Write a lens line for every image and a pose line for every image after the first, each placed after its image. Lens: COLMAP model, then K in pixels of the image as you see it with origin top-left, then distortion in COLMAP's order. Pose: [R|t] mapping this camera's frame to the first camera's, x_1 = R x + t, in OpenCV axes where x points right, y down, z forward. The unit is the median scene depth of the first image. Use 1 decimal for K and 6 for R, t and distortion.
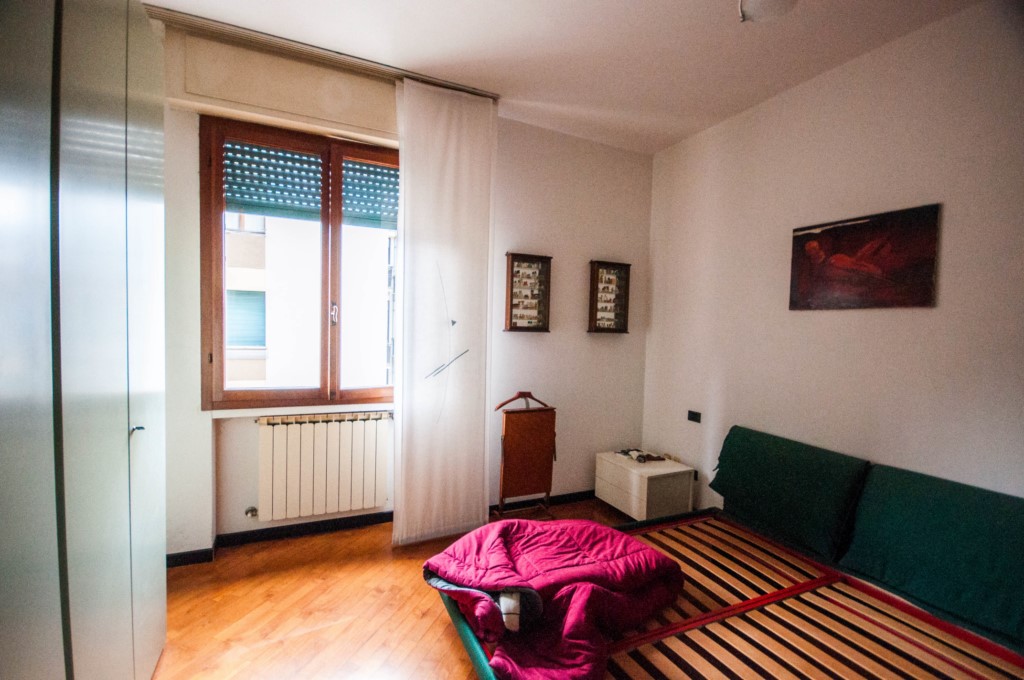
lens RADIAL K [[443.6, 0, 503.7], [0, 443.6, 345.7], [0, 0, 1]] dist [0.007607, -0.010260]
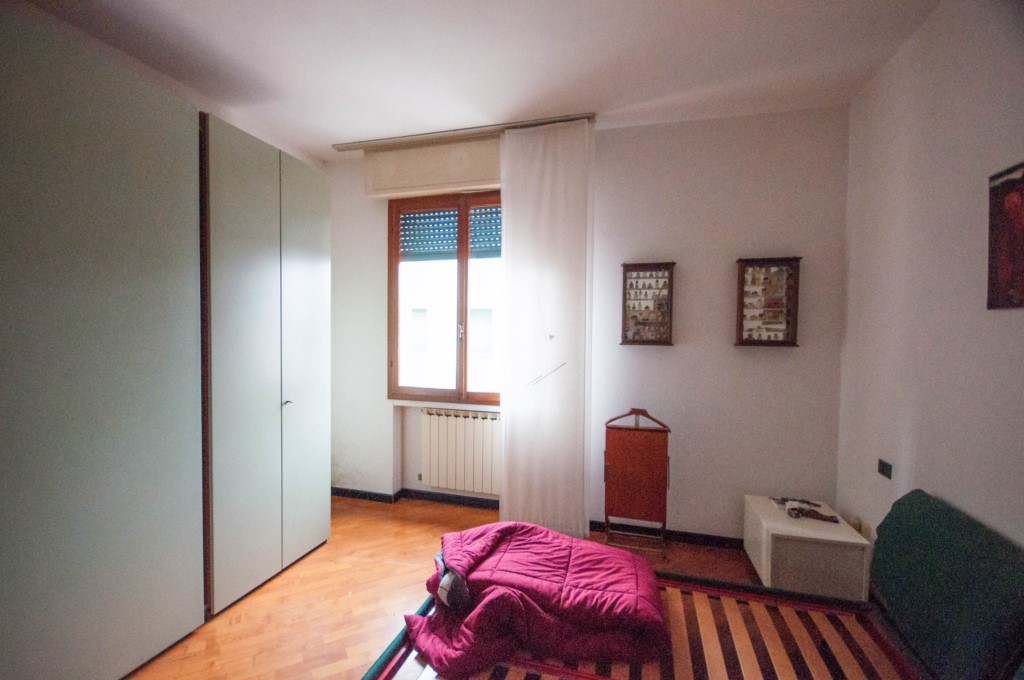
lens RADIAL K [[443.6, 0, 506.9], [0, 443.6, 345.7], [0, 0, 1]] dist [0.007607, -0.010260]
pose [[0.764084, 0.001333, -0.645115, 0.517732], [-0.018144, 0.999647, -0.019425, -0.007736], [0.644862, 0.026548, 0.763838, 0.116764]]
